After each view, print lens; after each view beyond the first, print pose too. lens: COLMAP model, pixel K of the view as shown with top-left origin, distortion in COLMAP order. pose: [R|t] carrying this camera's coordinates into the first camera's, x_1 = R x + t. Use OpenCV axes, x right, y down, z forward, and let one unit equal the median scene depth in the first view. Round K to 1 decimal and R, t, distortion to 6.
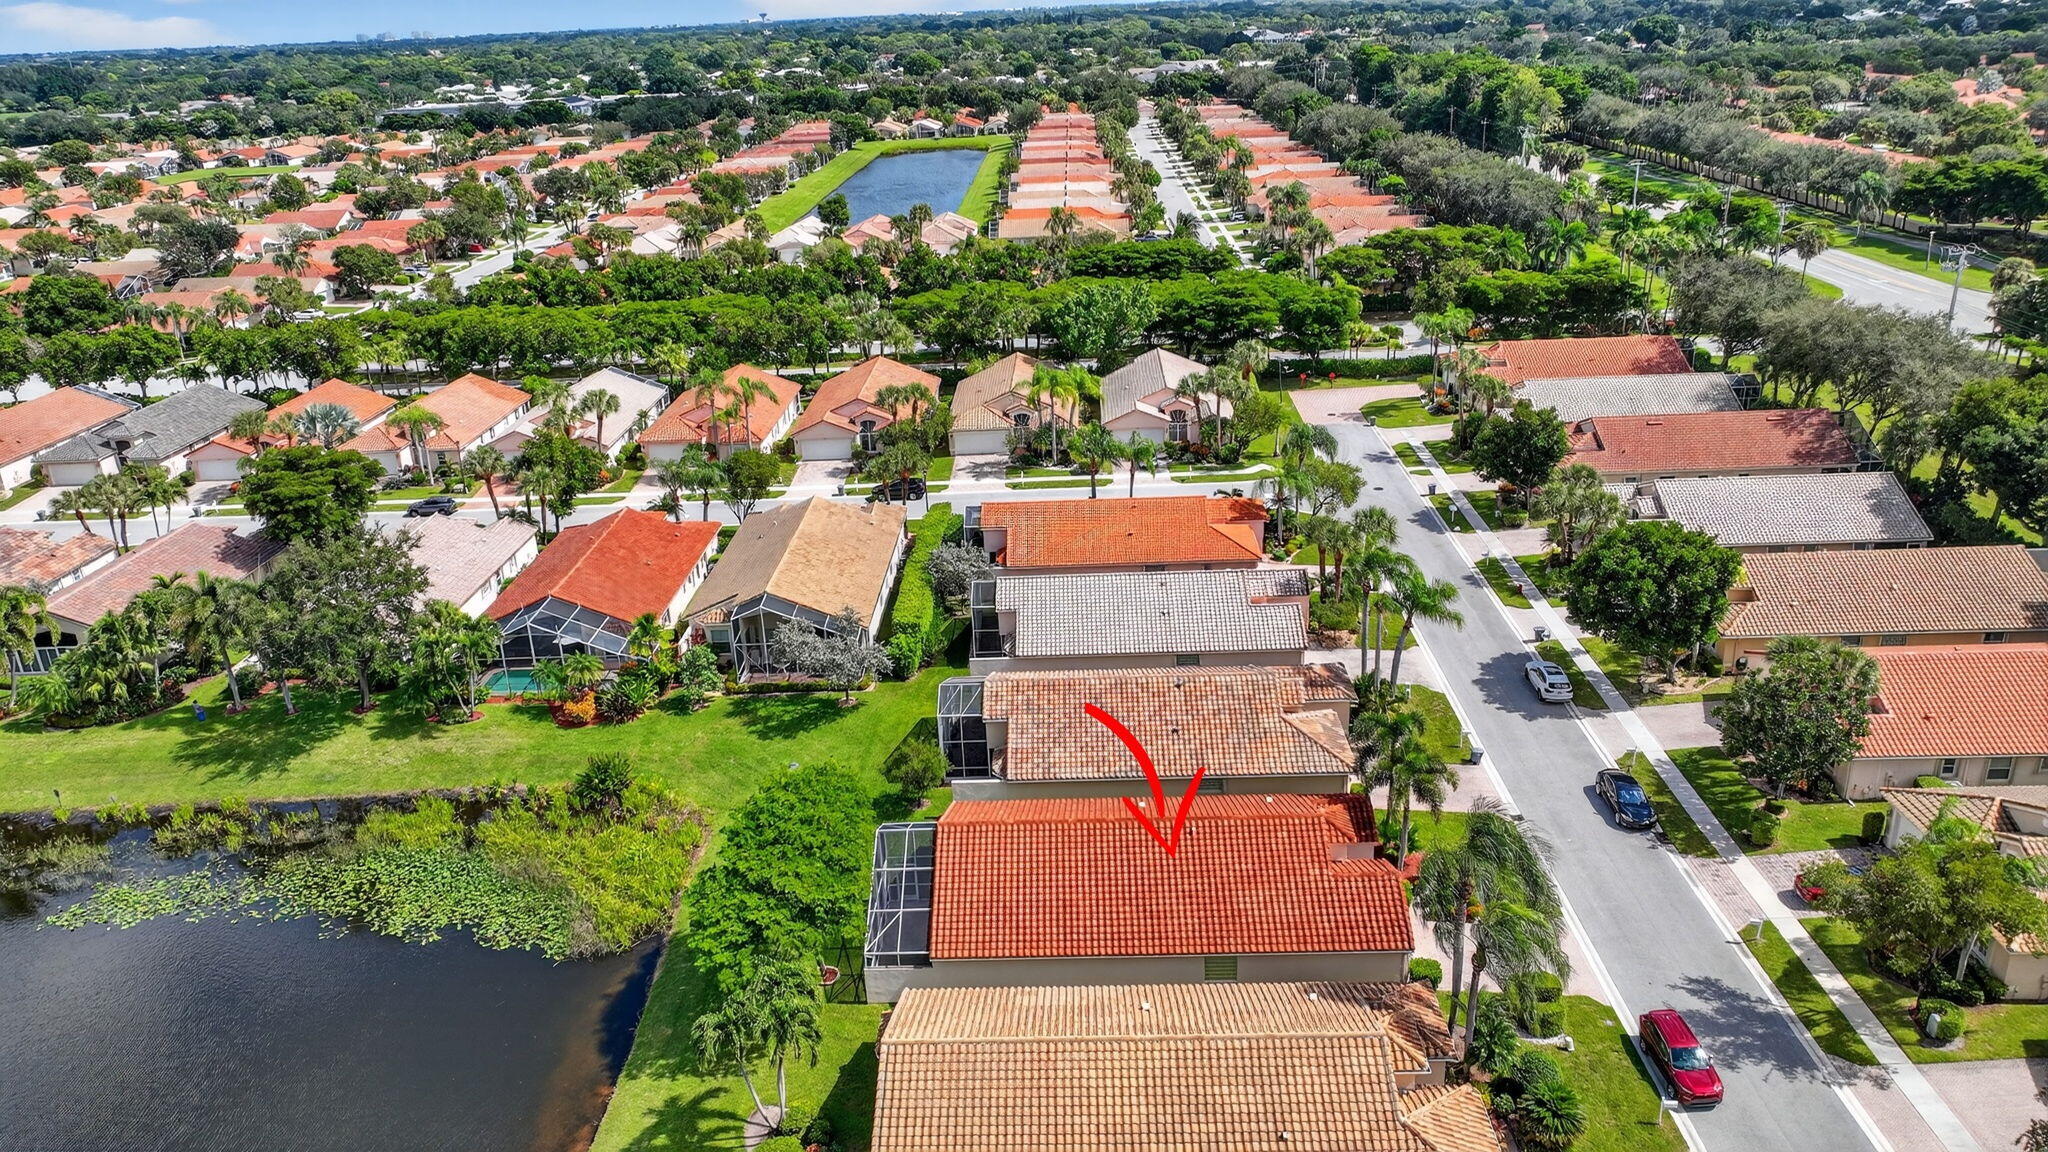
lens RADIAL K [[1435.9, 0, 1024.0], [0, 1435.9, 576.0], [0, 0, 1]] dist [-0.003507, 0.016232]
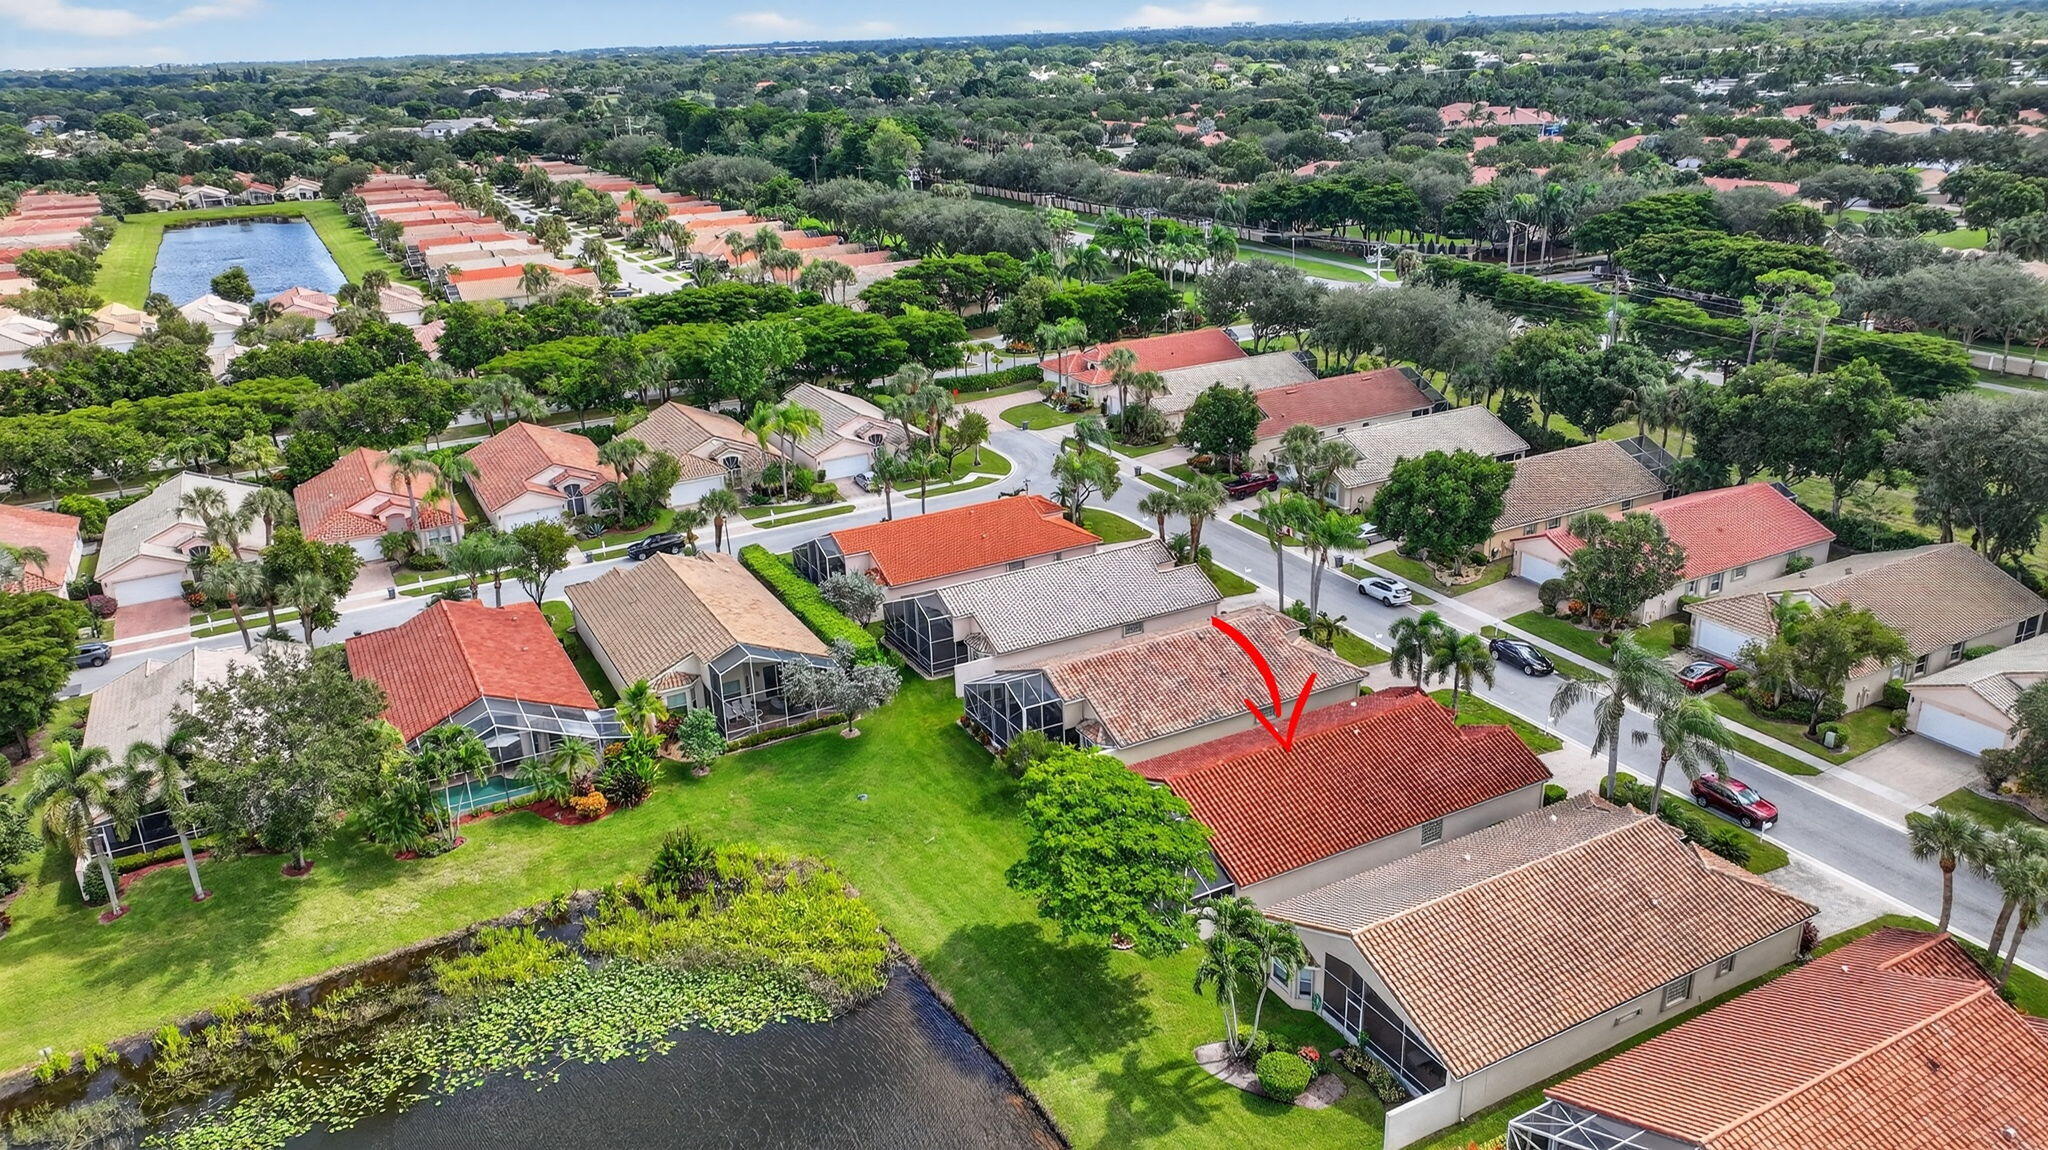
lens RADIAL K [[1393.3, 0, 1020.1], [0, 1393.3, 640.5], [0, 0, 1]] dist [0.006697, 0.002328]
pose [[0.868045, -0.185647, 0.460471, -0.315370], [0.180175, 0.982024, 0.056269, -0.005981], [-0.462640, 0.034121, 0.885890, 0.054618]]
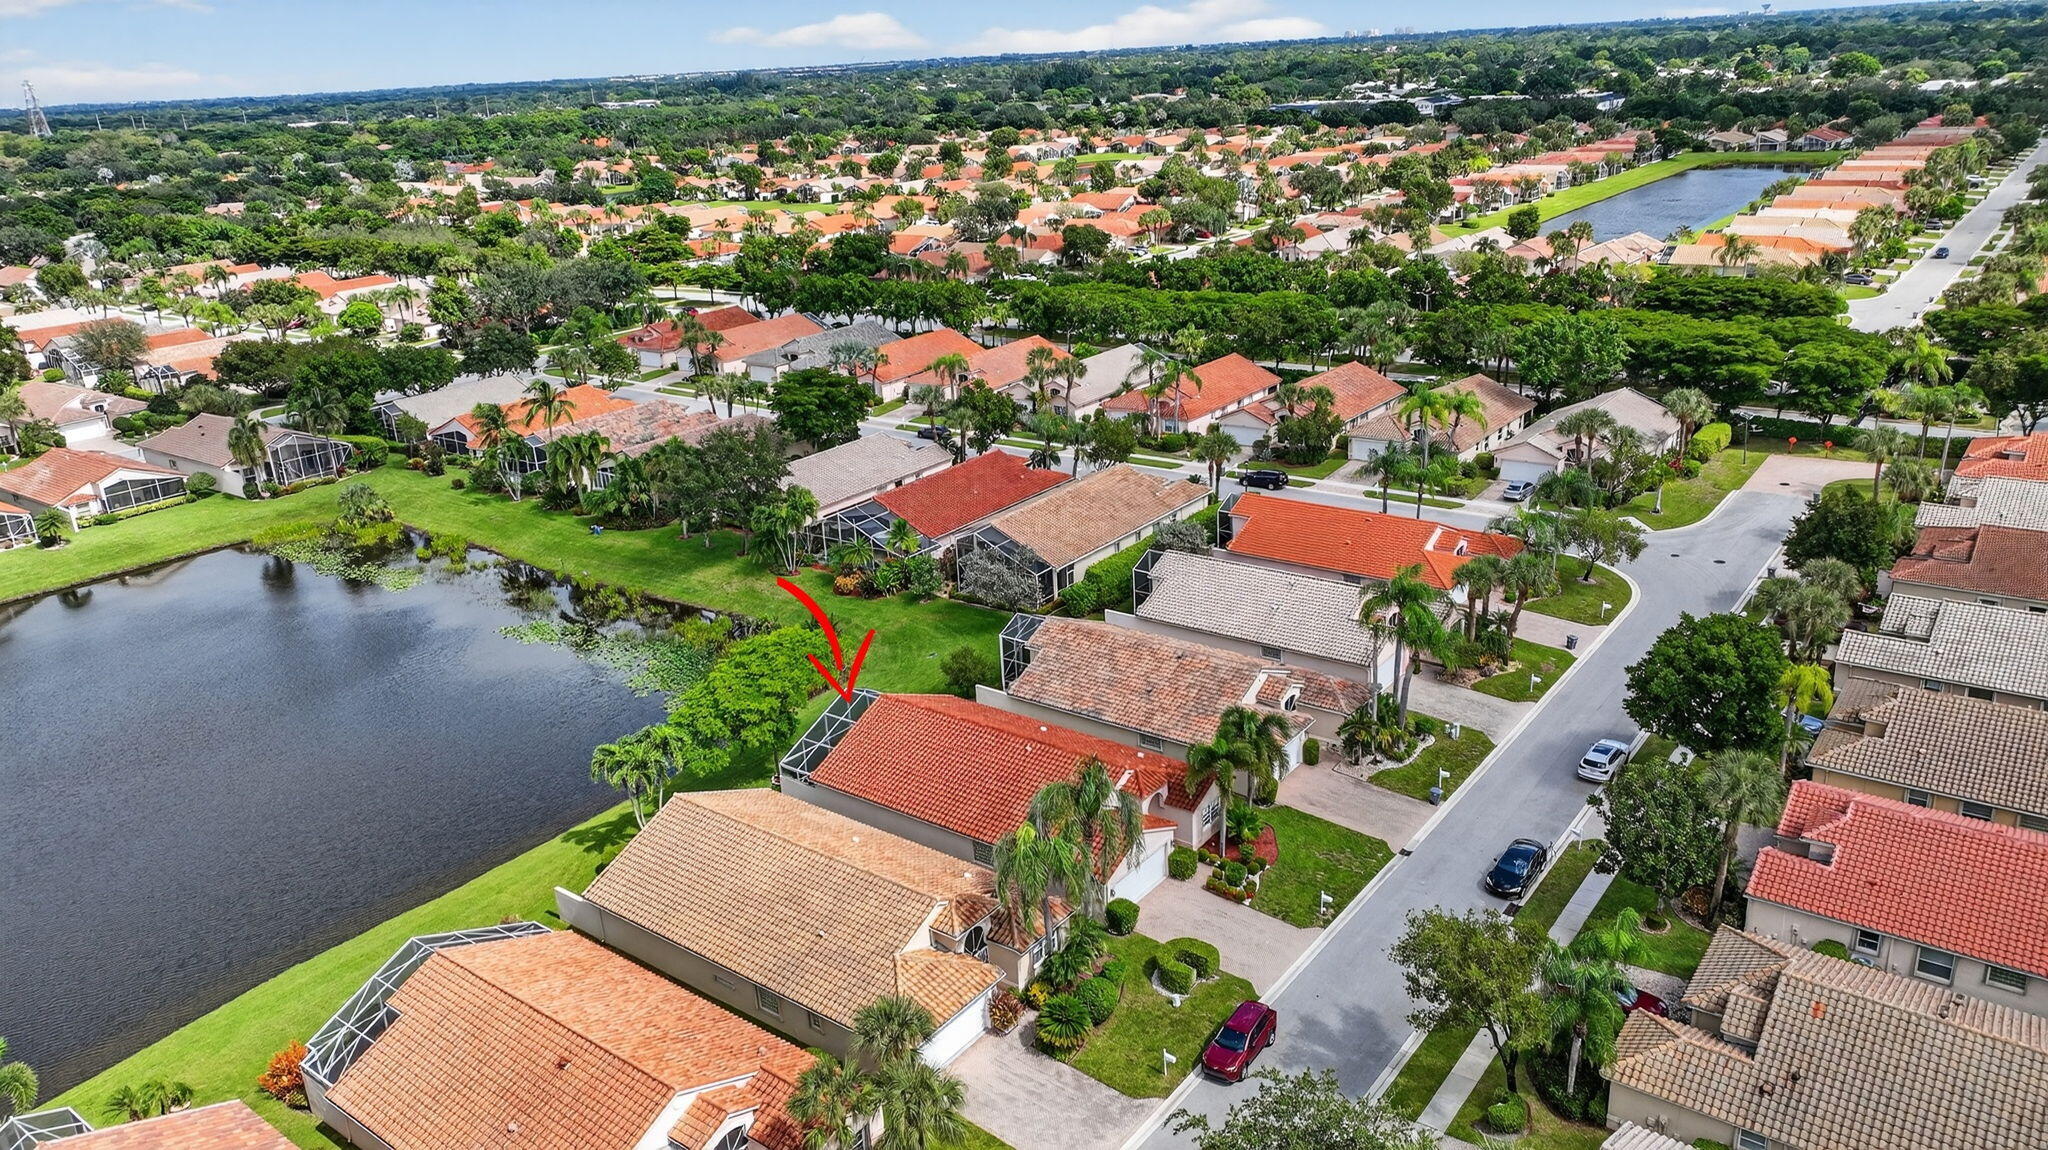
lens RADIAL K [[1435.9, 0, 1024.0], [0, 1435.9, 575.0], [0, 0, 1]] dist [-0.003507, 0.016232]
pose [[0.813506, 0.201374, -0.545579, 0.369780], [-0.199999, 0.977789, 0.062687, -0.020217], [0.546085, 0.058119, 0.835712, -0.008268]]
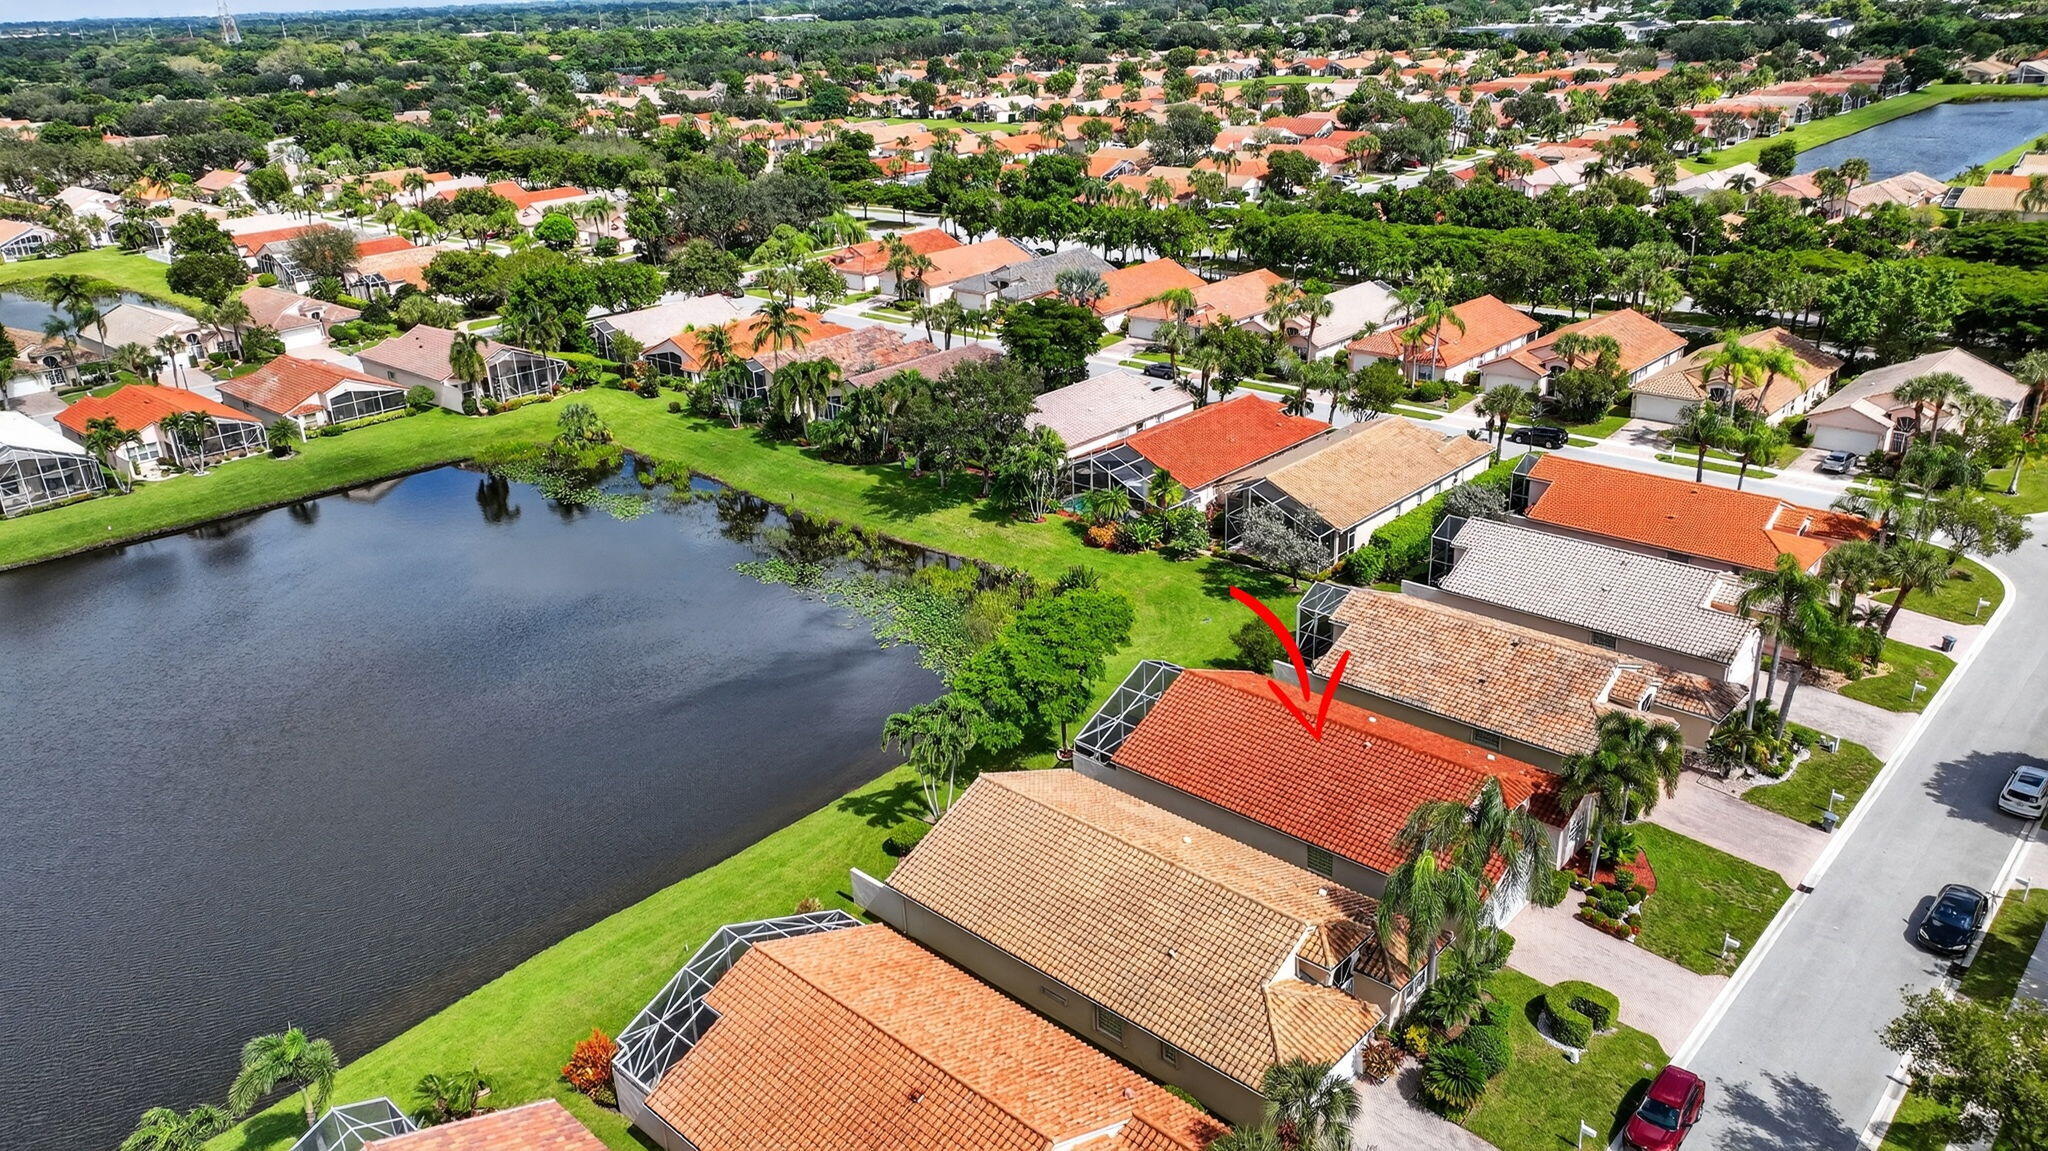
lens RADIAL K [[1435.9, 0, 1024.0], [0, 1435.9, 575.5], [0, 0, 1]] dist [-0.003507, 0.016232]
pose [[0.752126, 0.265656, -0.603104, 0.268233], [-0.235500, 0.963070, 0.130525, -0.012285], [0.615506, 0.043859, 0.786911, -0.004236]]
